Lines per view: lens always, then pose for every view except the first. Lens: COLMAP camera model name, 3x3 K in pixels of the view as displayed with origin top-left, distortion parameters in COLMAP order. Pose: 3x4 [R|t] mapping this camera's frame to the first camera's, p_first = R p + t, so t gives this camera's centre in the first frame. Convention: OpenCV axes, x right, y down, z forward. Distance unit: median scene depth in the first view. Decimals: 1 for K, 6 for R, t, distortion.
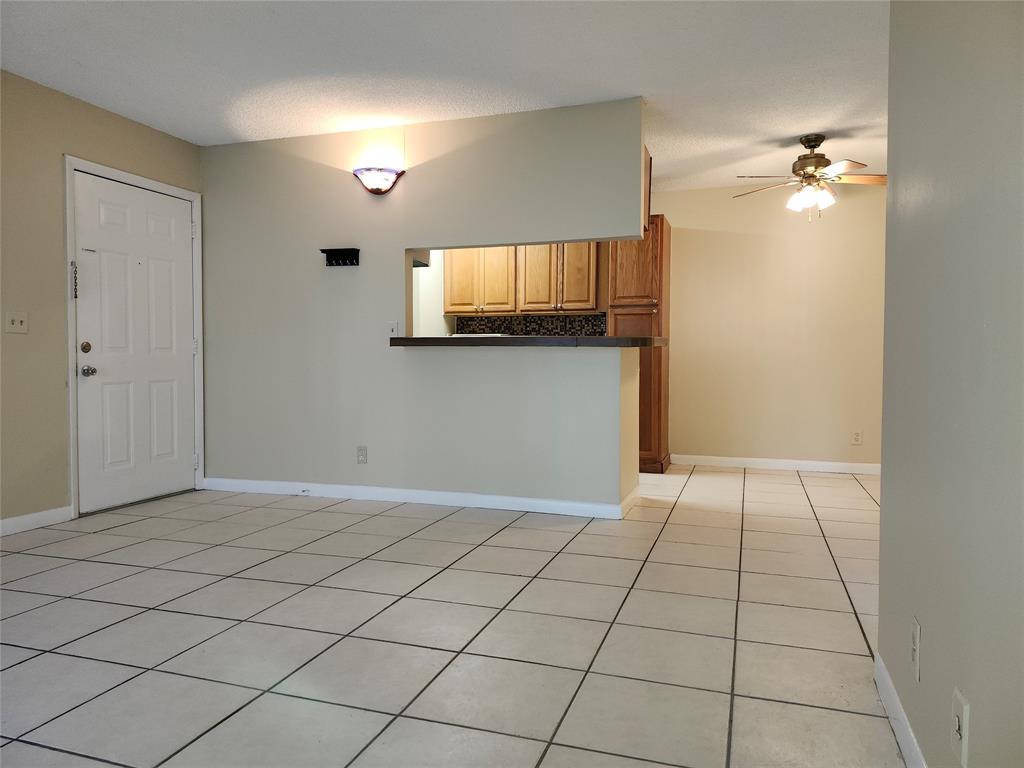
lens RADIAL K [[715.2, 0, 505.2], [0, 715.2, 379.3], [0, 0, 1]] dist [0.090059, -0.107823]
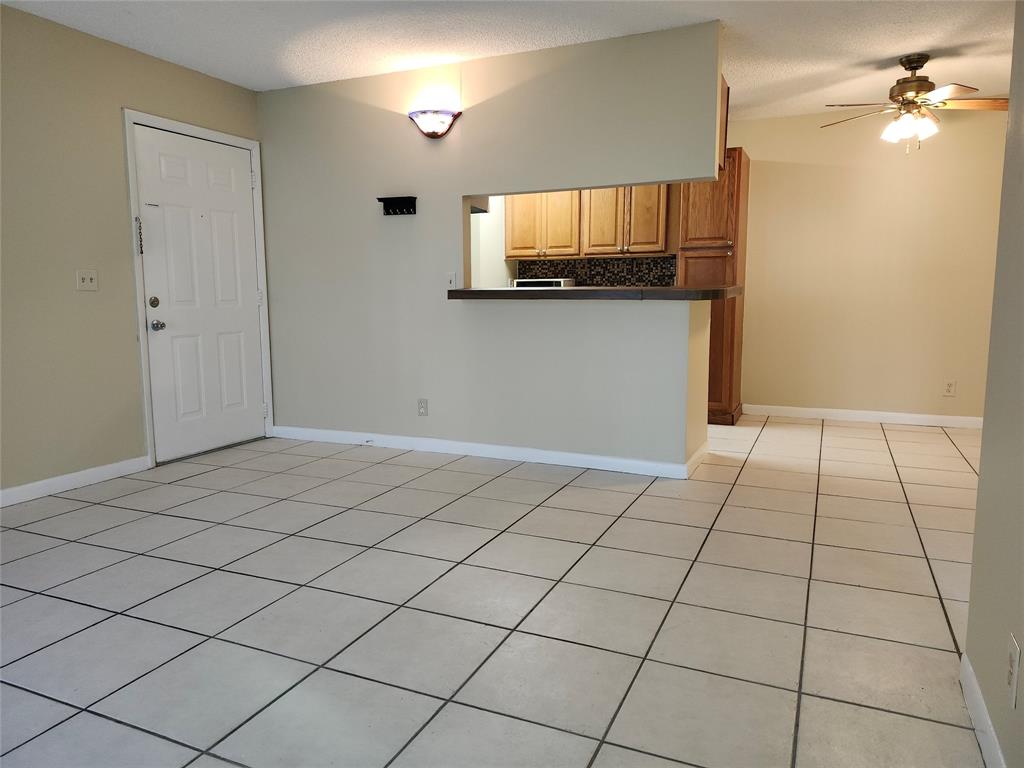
lens RADIAL K [[717.7, 0, 499.0], [0, 717.7, 380.2], [0, 0, 1]] dist [0.083740, -0.103965]
pose [[0.994861, 0.004427, -0.101150, 0.007224], [0.005068, 0.995614, 0.093417, -0.024177], [0.101120, -0.093450, 0.990476, 0.024583]]
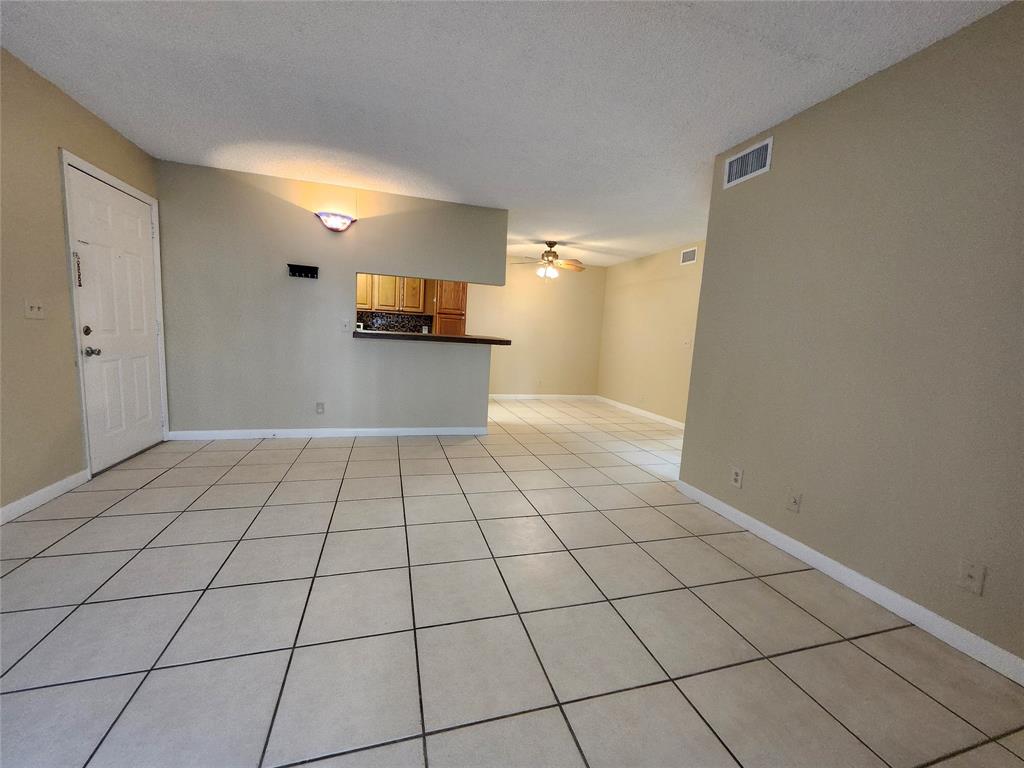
lens RADIAL K [[407.7, 0, 511.3], [0, 407.7, 385.8], [0, 0, 1]] dist [-0.002067, -0.000238]
pose [[0.810828, -0.032005, 0.584409, -0.358876], [-0.035815, 0.993919, 0.104123, -0.041830], [-0.584188, -0.105357, 0.804751, 0.085464]]
